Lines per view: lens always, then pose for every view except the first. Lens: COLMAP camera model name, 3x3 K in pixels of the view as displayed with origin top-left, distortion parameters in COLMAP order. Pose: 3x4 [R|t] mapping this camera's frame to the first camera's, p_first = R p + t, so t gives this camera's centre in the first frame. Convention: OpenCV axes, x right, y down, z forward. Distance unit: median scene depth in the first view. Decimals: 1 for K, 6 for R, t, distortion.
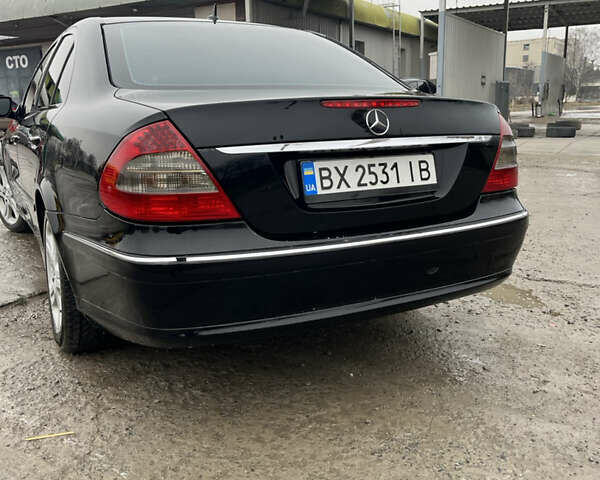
lens RADIAL K [[565.4, 0, 301.5], [0, 565.4, 247.7], [0, 0, 1]] dist [0.024186, -0.017474]
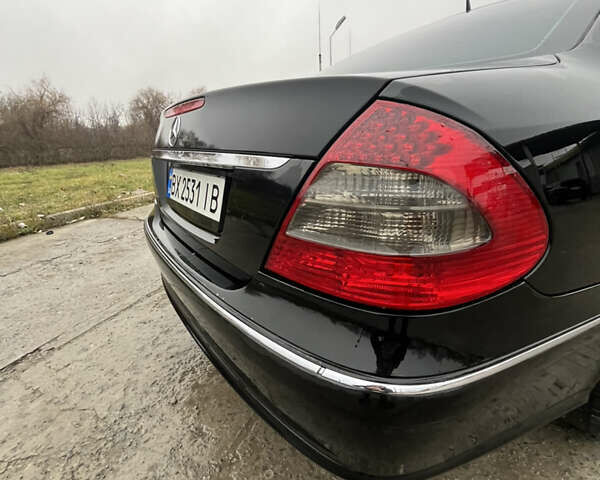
lens RADIAL K [[315.2, 0, 304.8], [0, 315.2, 241.6], [0, 0, 1]] dist [-0.002611, -0.001851]
pose [[0.150092, 0.294854, -0.943681, 0.663635], [-0.246638, 0.935483, 0.253064, -0.228451], [0.957414, 0.194764, 0.213131, 1.097103]]
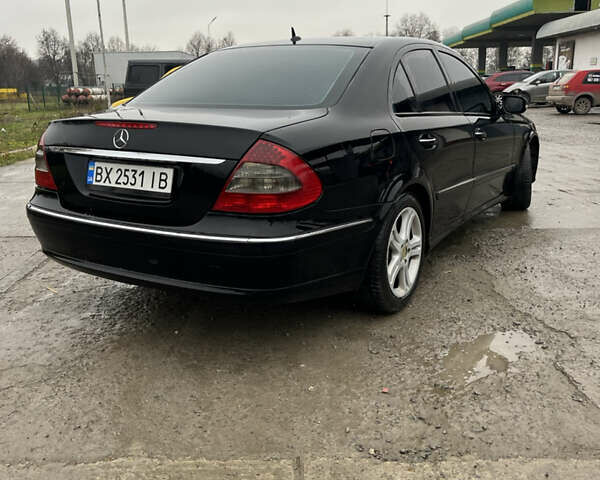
lens RADIAL K [[565.4, 0, 301.5], [0, 565.4, 247.7], [0, 0, 1]] dist [0.024186, -0.017474]
pose [[0.543592, 0.216521, -0.810941, 1.492121], [-0.231981, 0.967277, 0.102760, -0.203473], [0.806655, 0.132264, 0.576033, 0.587089]]
